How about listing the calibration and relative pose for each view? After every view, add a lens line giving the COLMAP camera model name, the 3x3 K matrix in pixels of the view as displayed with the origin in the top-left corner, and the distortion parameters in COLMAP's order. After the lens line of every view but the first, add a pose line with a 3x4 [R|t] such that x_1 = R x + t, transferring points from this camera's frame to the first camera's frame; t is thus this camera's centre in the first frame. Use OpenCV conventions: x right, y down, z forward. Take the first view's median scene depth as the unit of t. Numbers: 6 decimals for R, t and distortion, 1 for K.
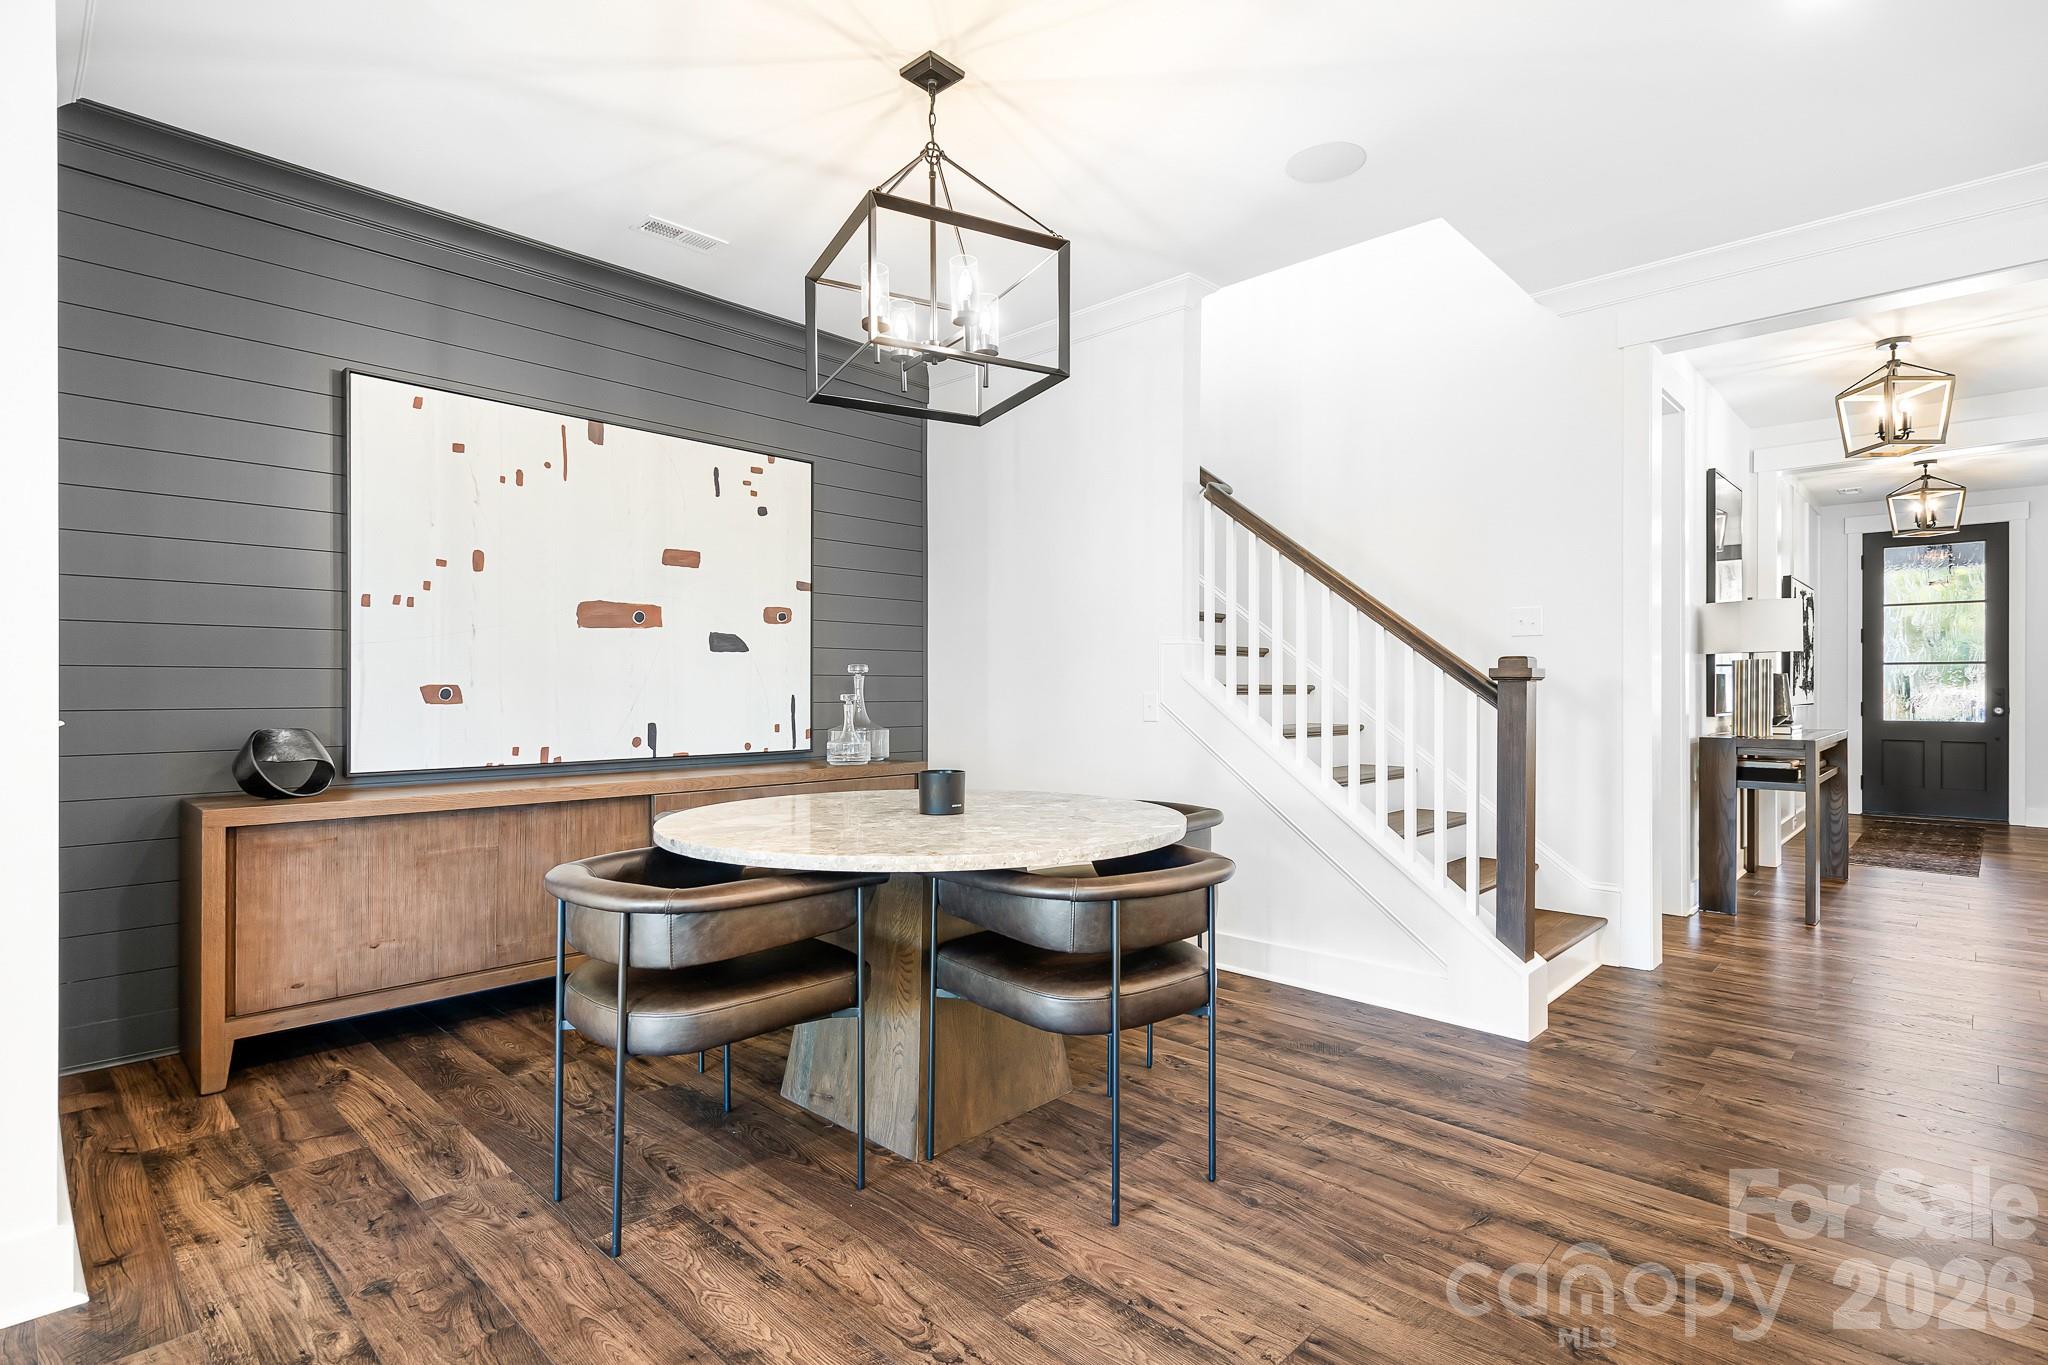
lens RADIAL K [[975.9, 0, 1018.4], [0, 975.9, 697.0], [0, 0, 1]] dist [0.014715, -0.000563]
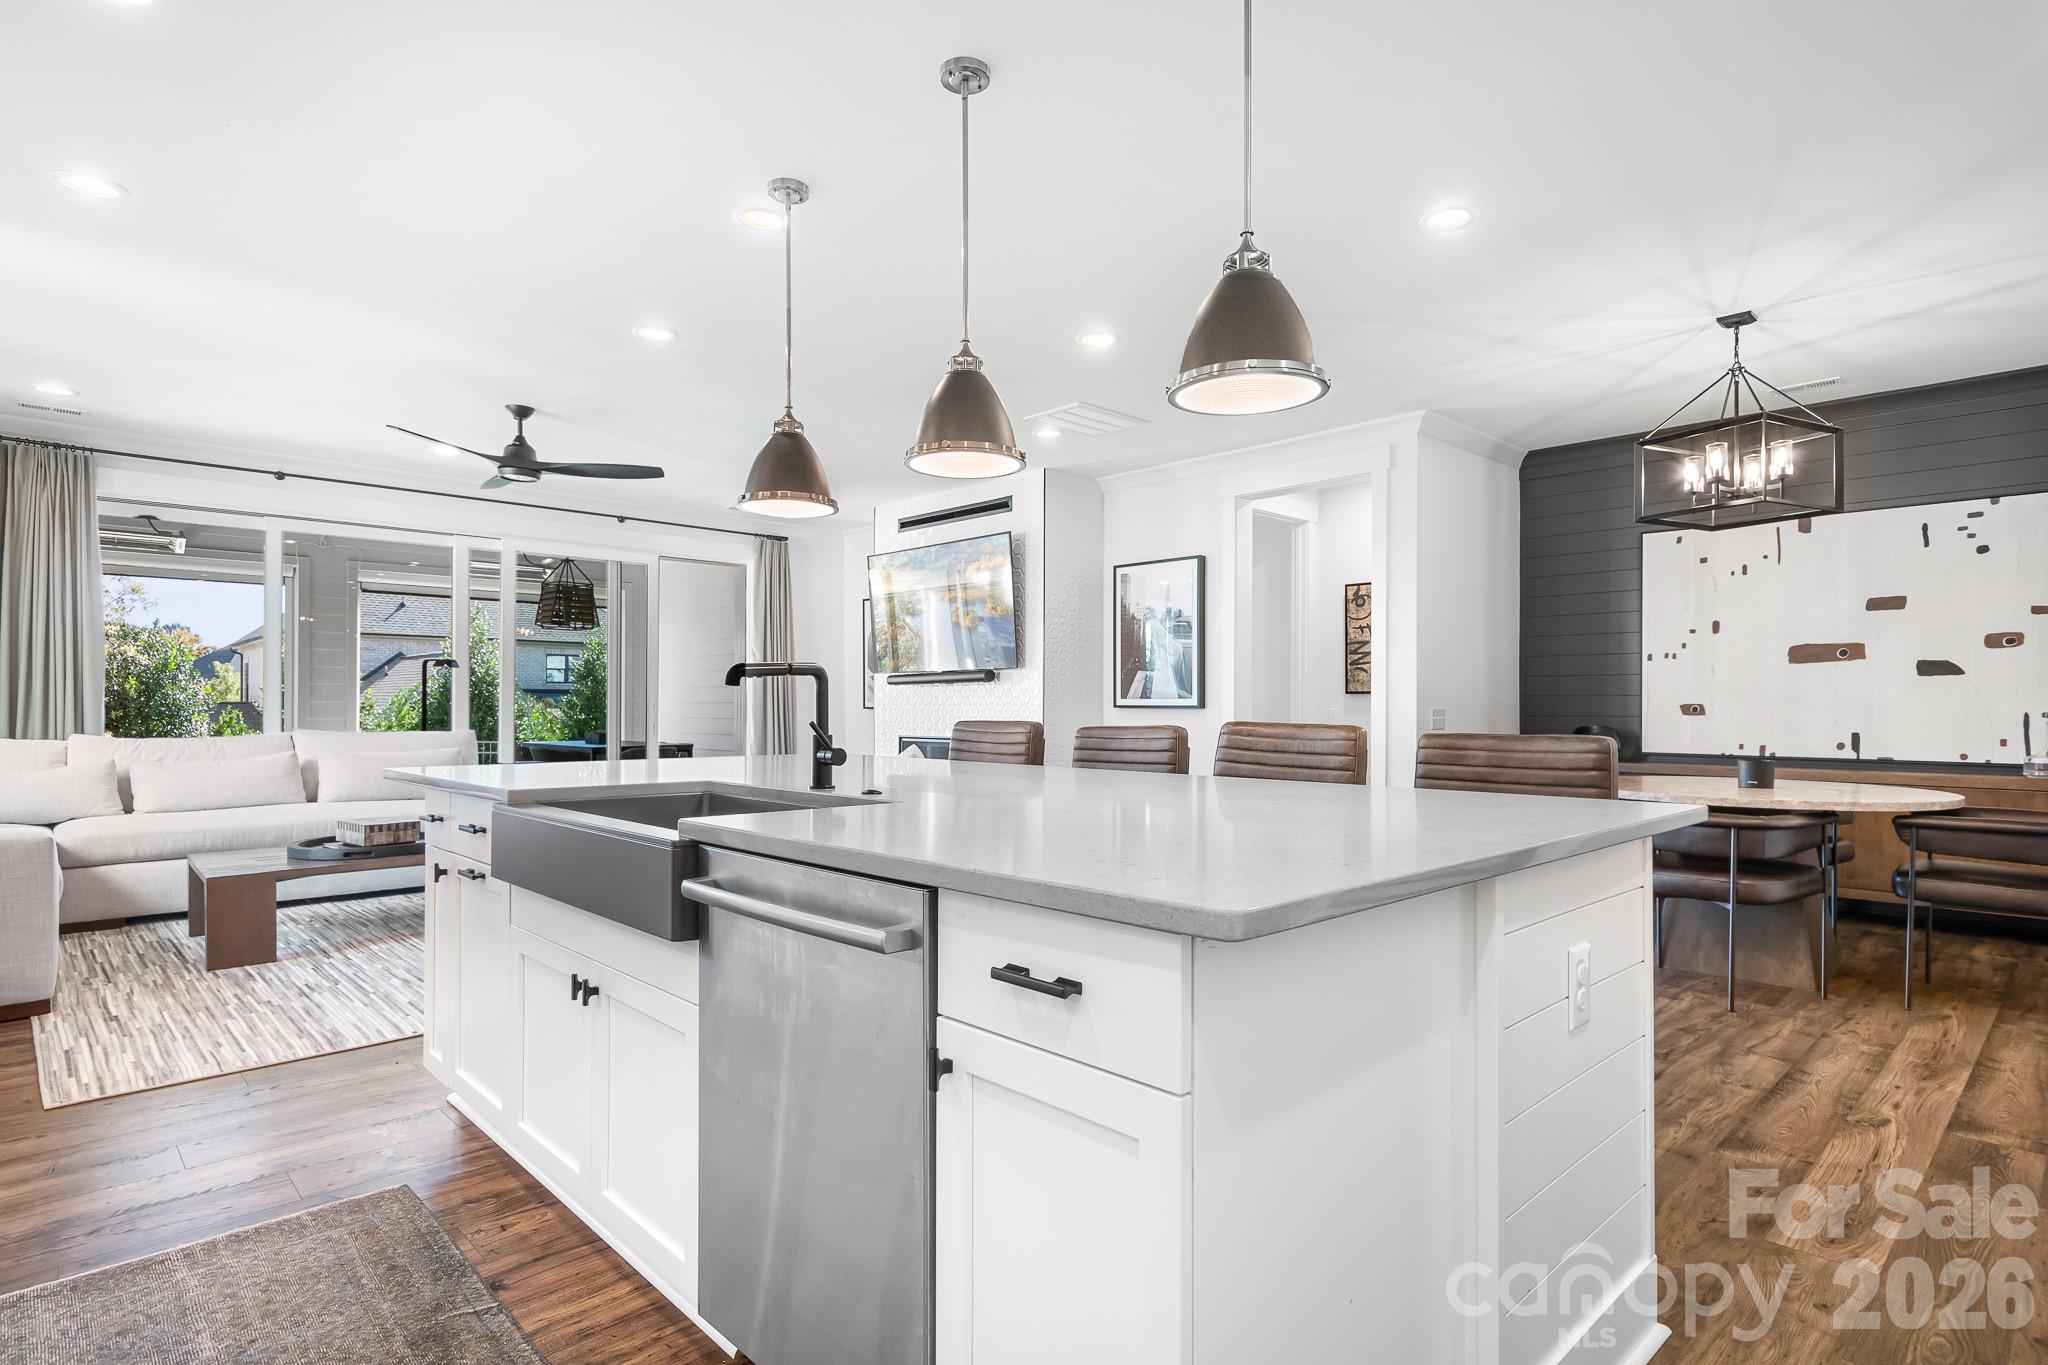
lens RADIAL K [[1075.3, 0, 1026.0], [0, 1075.3, 696.2], [0, 0, 1]] dist [0.014976, -0.004649]
pose [[-0.051250, -0.009374, -0.998642, 1.262263], [-0.010827, 0.999902, -0.008830, 0.002843], [0.998627, 0.010360, -0.051347, -0.043298]]
